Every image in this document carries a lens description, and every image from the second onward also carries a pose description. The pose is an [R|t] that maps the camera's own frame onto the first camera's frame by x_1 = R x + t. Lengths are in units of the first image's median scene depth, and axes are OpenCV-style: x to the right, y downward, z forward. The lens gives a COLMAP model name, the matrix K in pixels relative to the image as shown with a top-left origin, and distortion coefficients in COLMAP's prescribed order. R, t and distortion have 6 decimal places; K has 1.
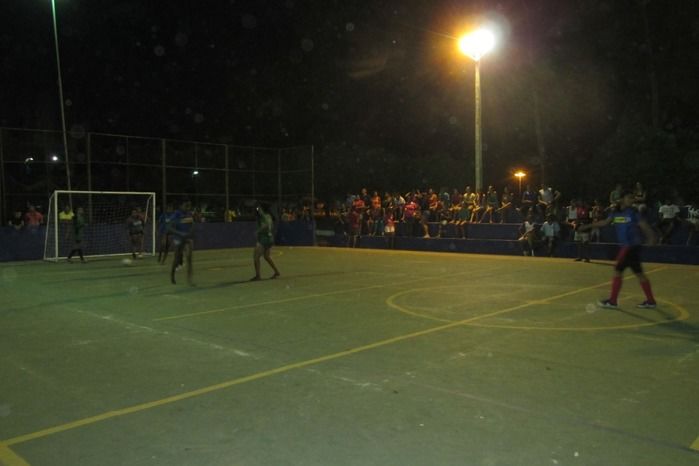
lens RADIAL K [[604.7, 0, 353.7], [0, 604.7, 234.5], [0, 0, 1]] dist [-0.016724, 0.022746]
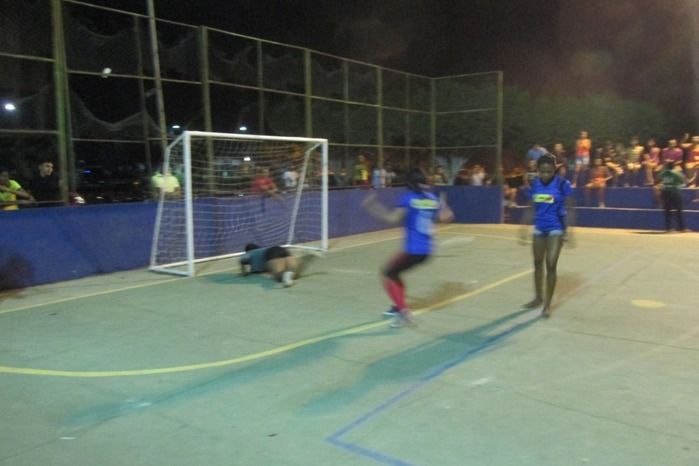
lens RADIAL K [[604.7, 0, 354.4], [0, 604.7, 229.8], [0, 0, 1]] dist [-0.016724, 0.022746]
pose [[0.990745, -0.016965, 0.134671, -0.350760], [0.009429, 0.998364, 0.056397, -0.015783], [-0.135407, -0.054605, 0.989284, 0.405025]]
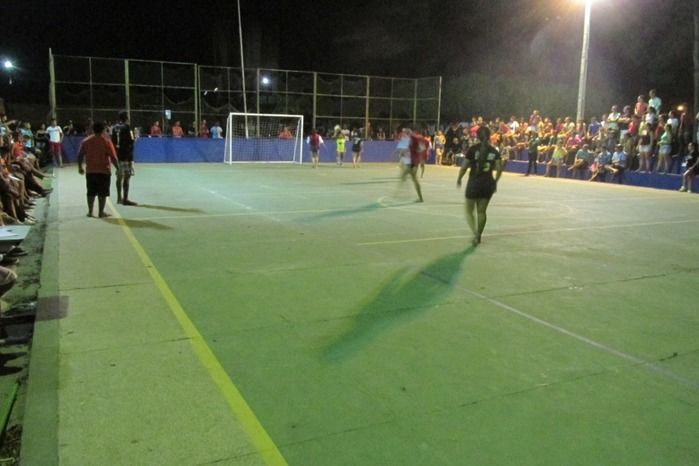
lens RADIAL K [[604.7, 0, 347.8], [0, 604.7, 230.5], [0, 0, 1]] dist [-0.016724, 0.022746]
pose [[0.928236, 0.092502, -0.360308, 0.231318], [-0.048082, 0.990299, 0.130371, 0.000763], [0.368872, -0.103691, 0.923678, -0.171778]]
